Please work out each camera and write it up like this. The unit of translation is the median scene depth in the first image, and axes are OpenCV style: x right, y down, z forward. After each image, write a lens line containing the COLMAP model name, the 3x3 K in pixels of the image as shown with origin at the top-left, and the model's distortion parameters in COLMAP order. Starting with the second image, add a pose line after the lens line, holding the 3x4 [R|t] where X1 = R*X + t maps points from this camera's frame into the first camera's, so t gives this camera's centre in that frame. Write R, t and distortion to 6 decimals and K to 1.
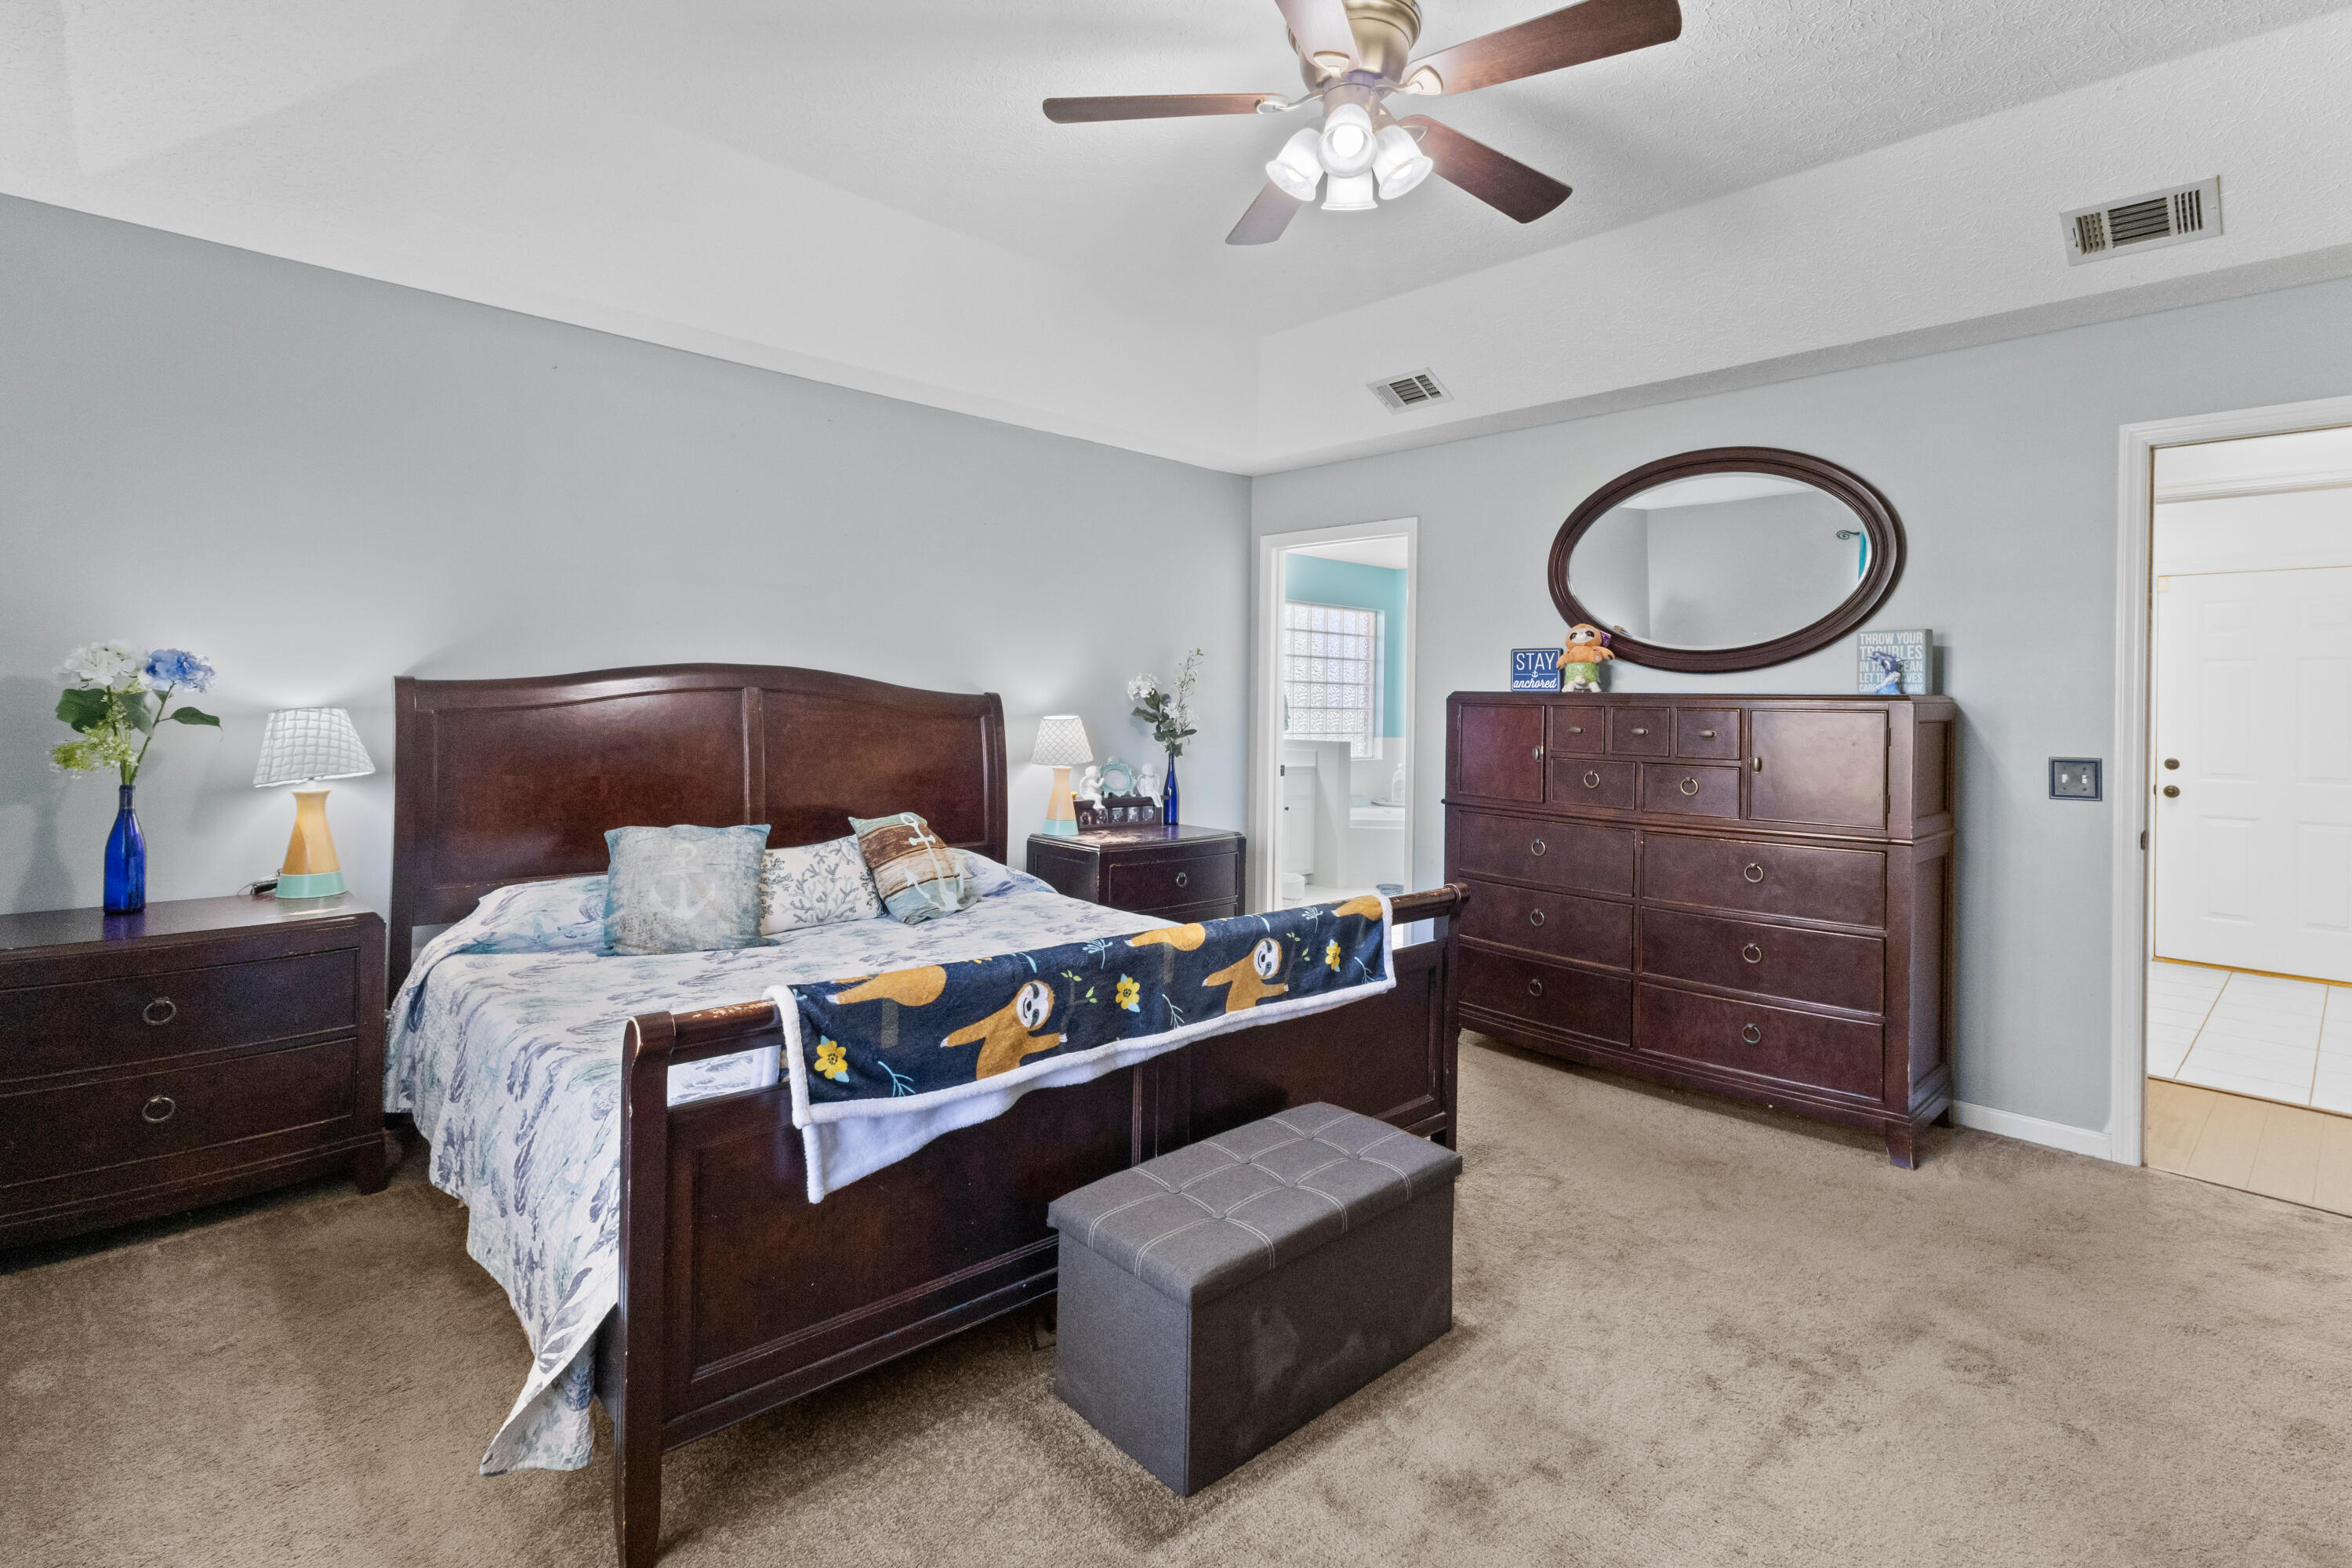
lens RADIAL K [[1108.0, 0, 1190.8], [0, 1108.0, 698.5], [0, 0, 1]] dist [0.000131, 0.000003]
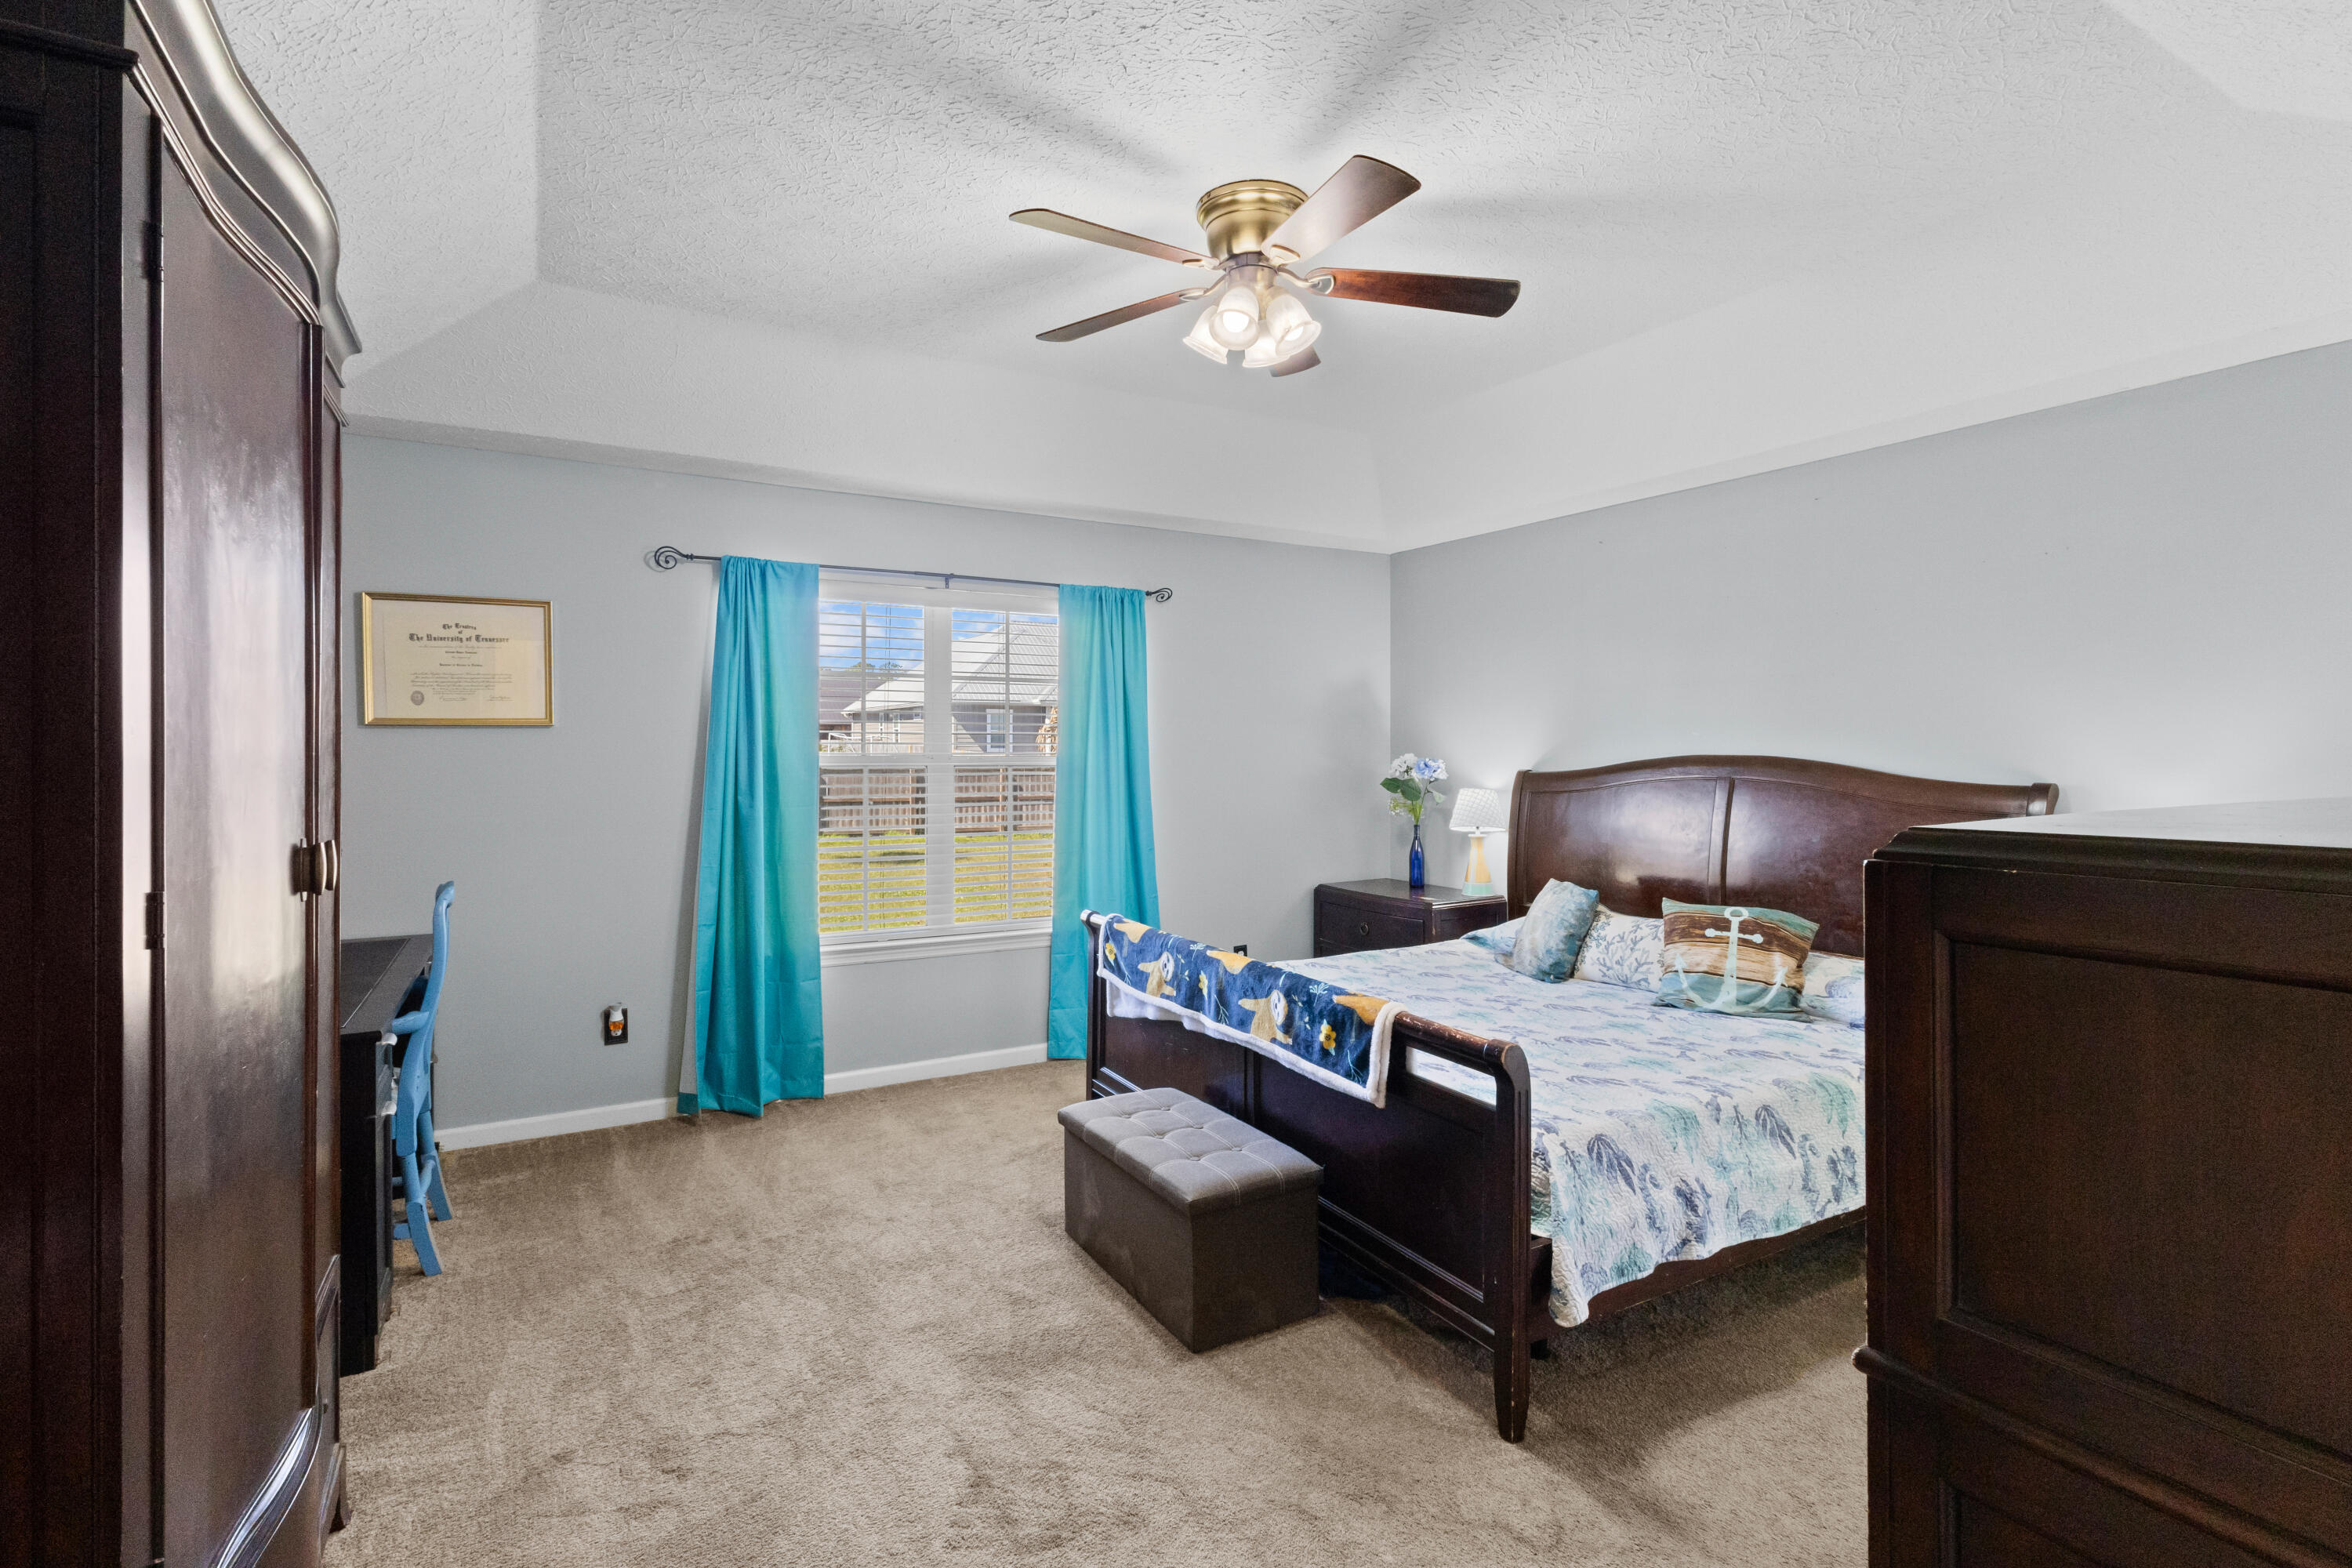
lens RADIAL K [[1108.0, 0, 1184.3], [0, 1108.0, 762.1], [0, 0, 1]] dist [0.000131, 0.000003]
pose [[-0.232266, -0.009028, -0.972610, 1.165316], [-0.003622, 0.999958, -0.008416, -0.019718], [0.972645, 0.001568, -0.232289, 1.088378]]
